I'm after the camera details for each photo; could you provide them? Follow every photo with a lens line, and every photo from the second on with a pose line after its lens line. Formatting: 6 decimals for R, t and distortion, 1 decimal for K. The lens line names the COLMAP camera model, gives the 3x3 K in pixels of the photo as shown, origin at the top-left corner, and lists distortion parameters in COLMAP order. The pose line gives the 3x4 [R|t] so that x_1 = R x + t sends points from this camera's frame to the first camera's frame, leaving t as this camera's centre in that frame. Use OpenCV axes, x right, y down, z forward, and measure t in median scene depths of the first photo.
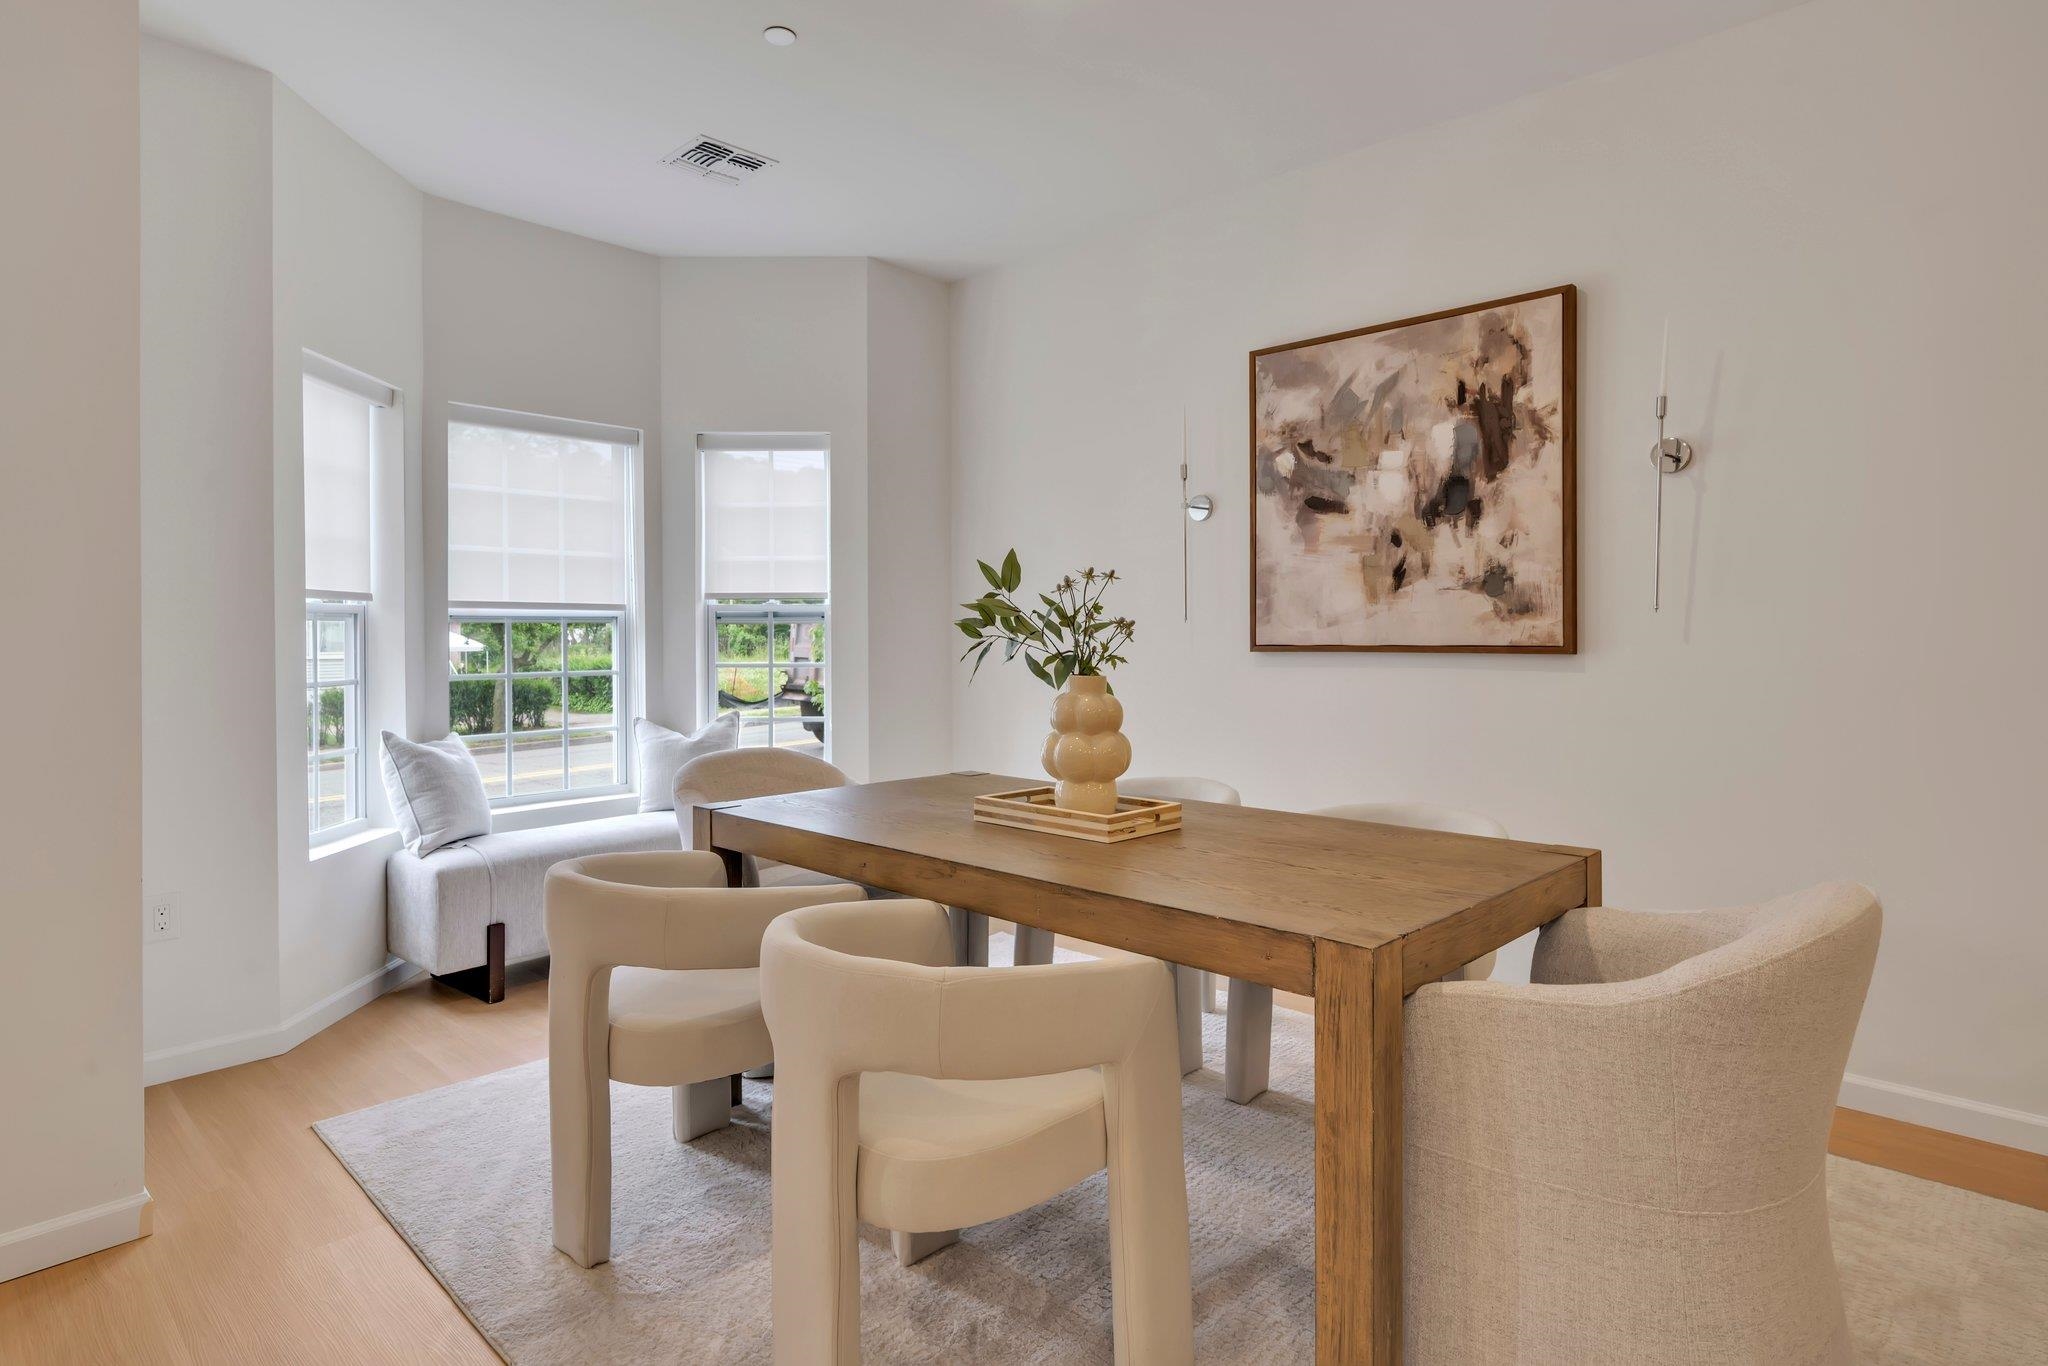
lens RADIAL K [[1092.8, 0, 1019.3], [0, 1092.8, 643.0], [0, 0, 1]] dist [-0.001366, -0.000194]
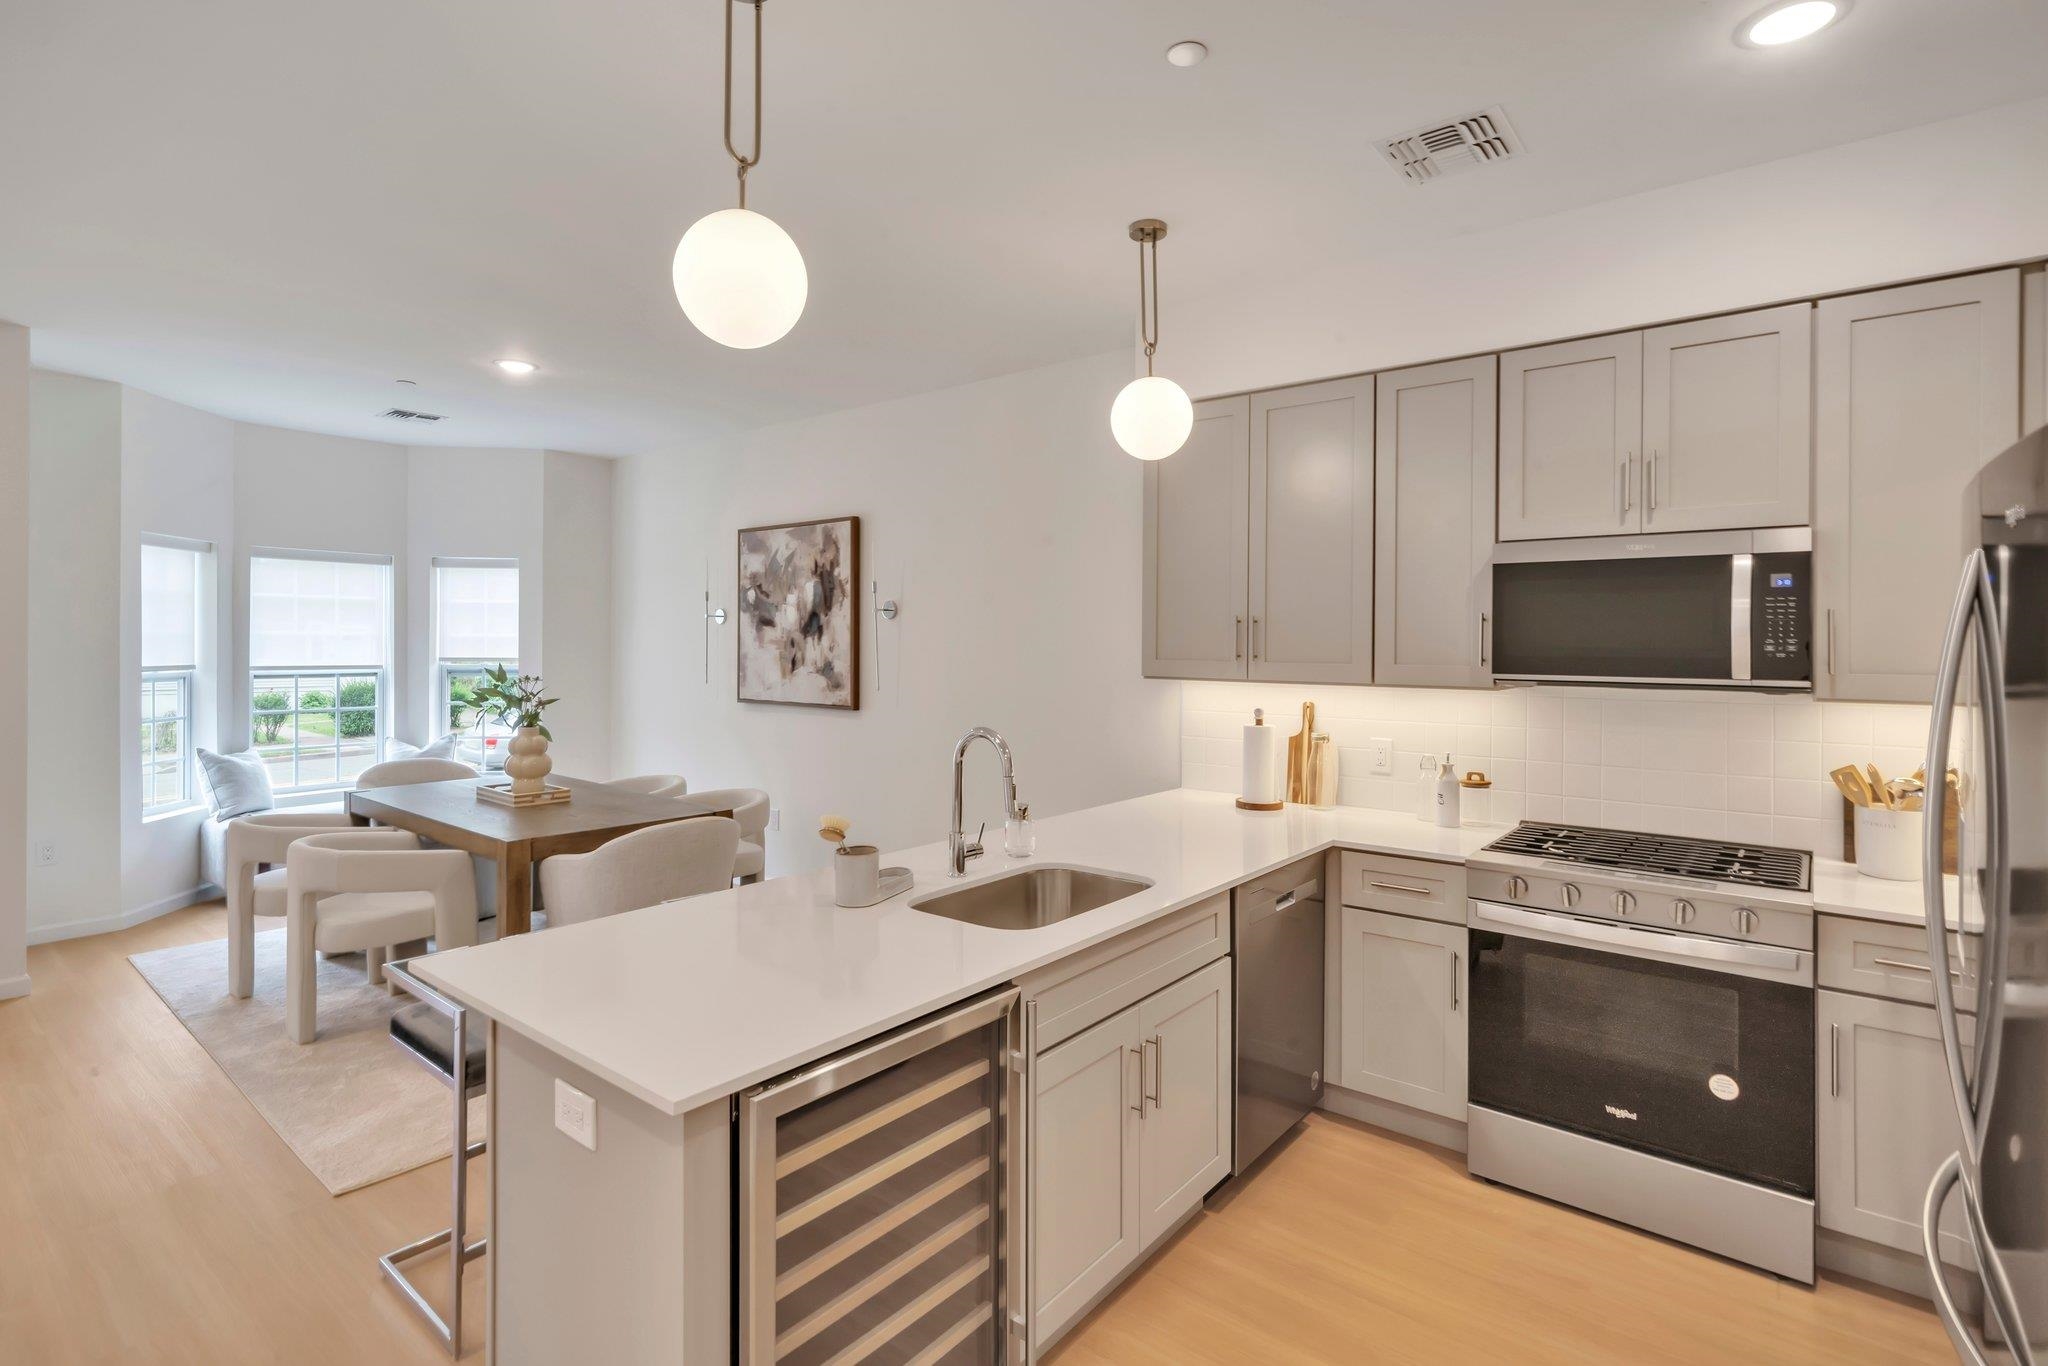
lens RADIAL K [[974.2, 0, 1020.7], [0, 974.2, 649.1], [0, 0, 1]] dist [0.000606, -0.000061]
pose [[0.996485, 0.010135, 0.083152, 0.596063], [-0.009998, 0.999948, -0.002064, -0.087374], [-0.083168, 0.001226, 0.996535, -0.649066]]
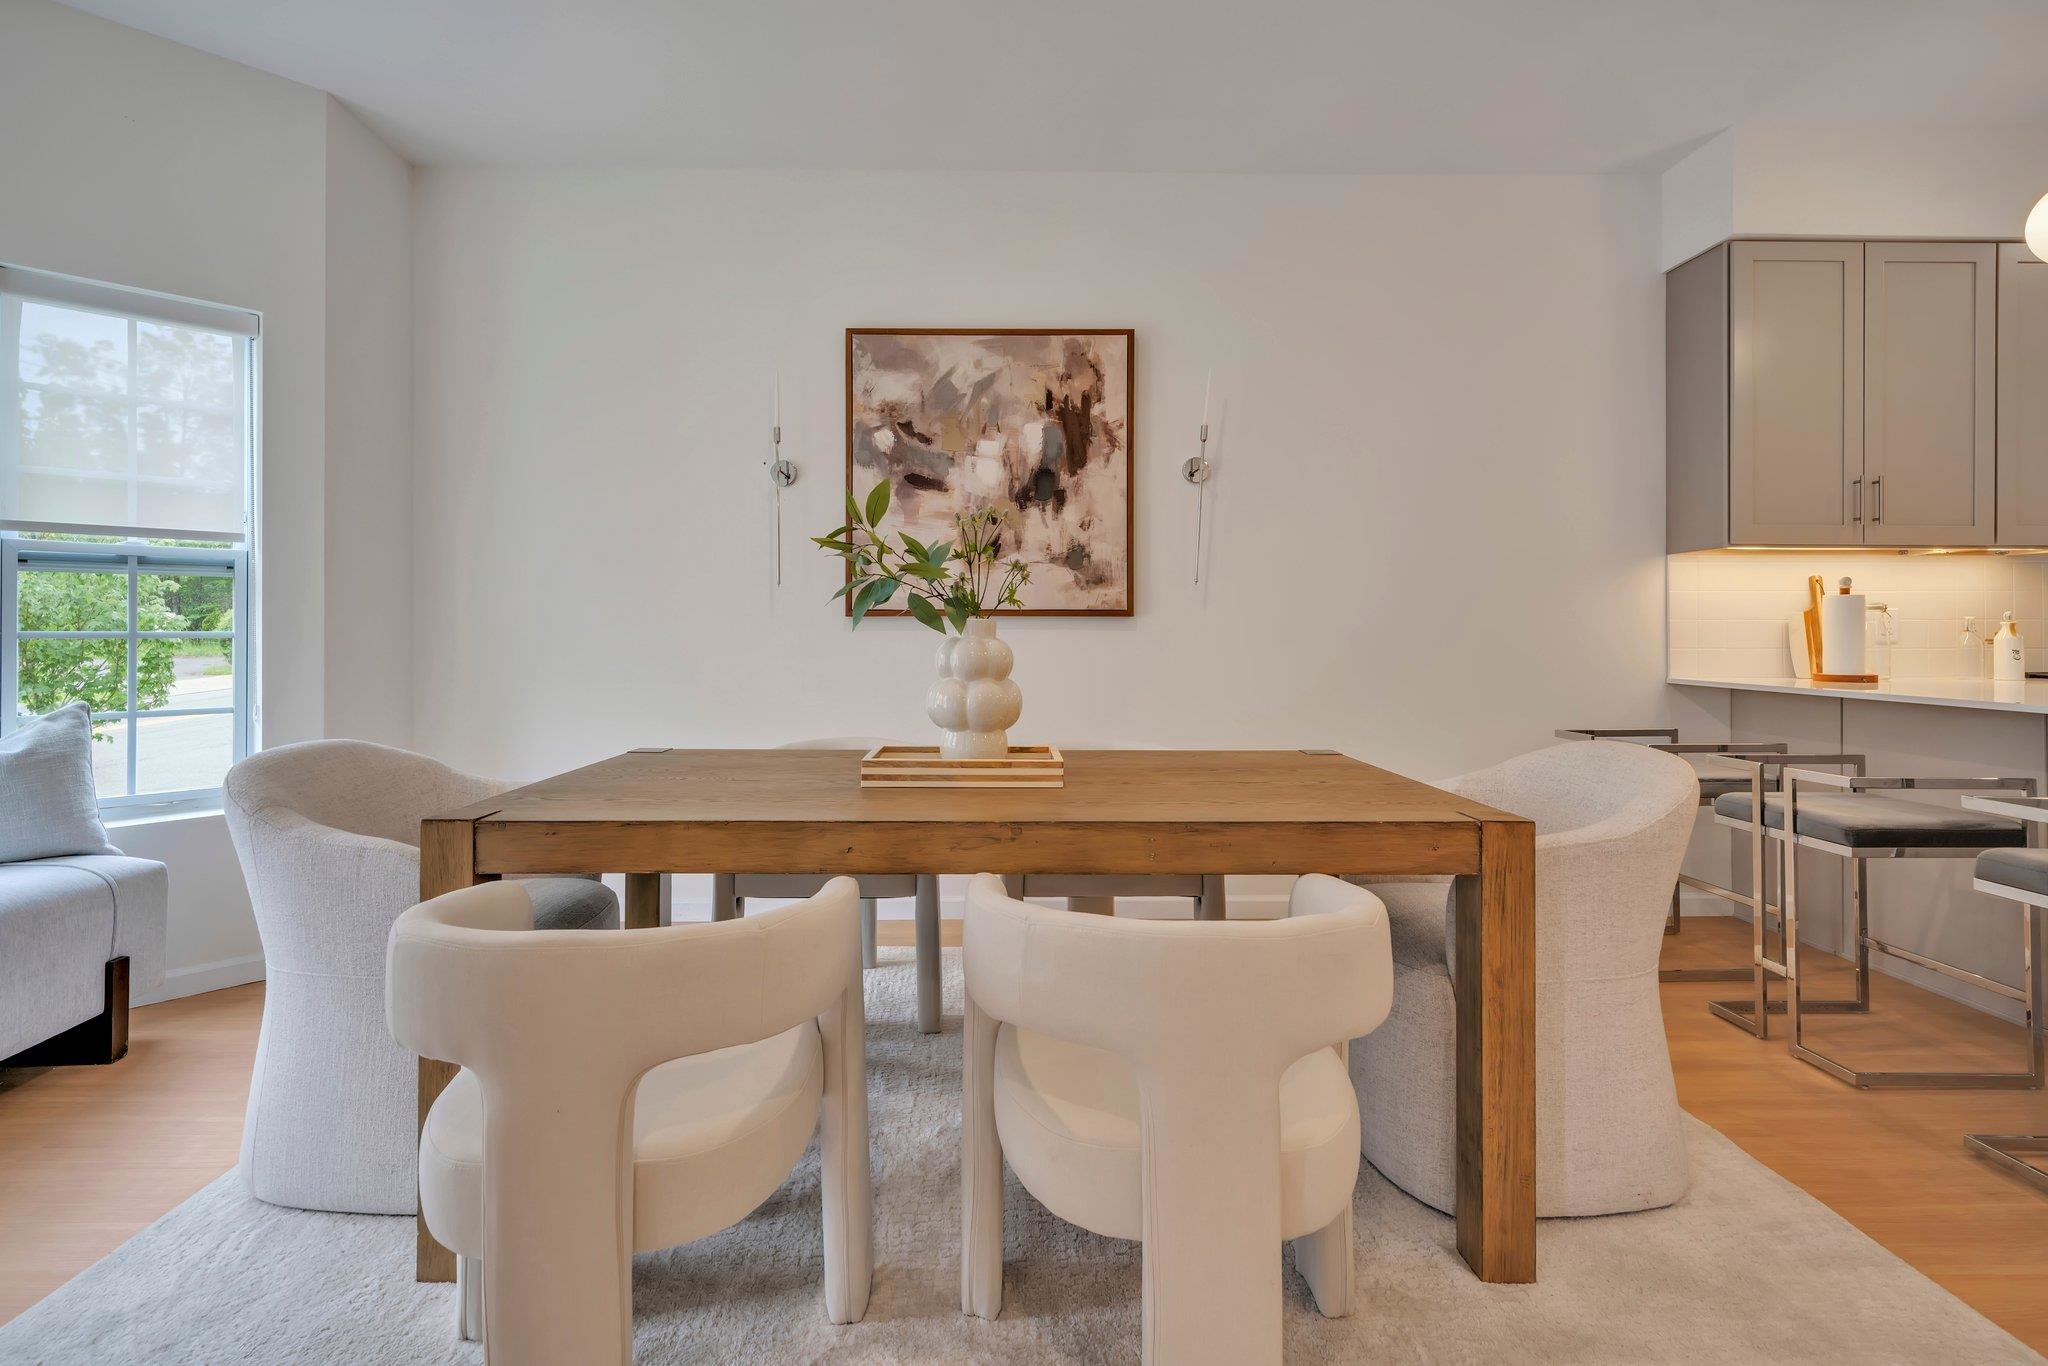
lens RADIAL K [[950.7, 0, 1017.9], [0, 950.7, 628.0], [0, 0, 1]] dist [-0.000163, -0.000072]
pose [[0.715576, 0.005453, 0.698514, -0.340813], [0.001290, 0.999958, -0.009128, 0.031053], [-0.698534, 0.007433, 0.715538, 0.267599]]
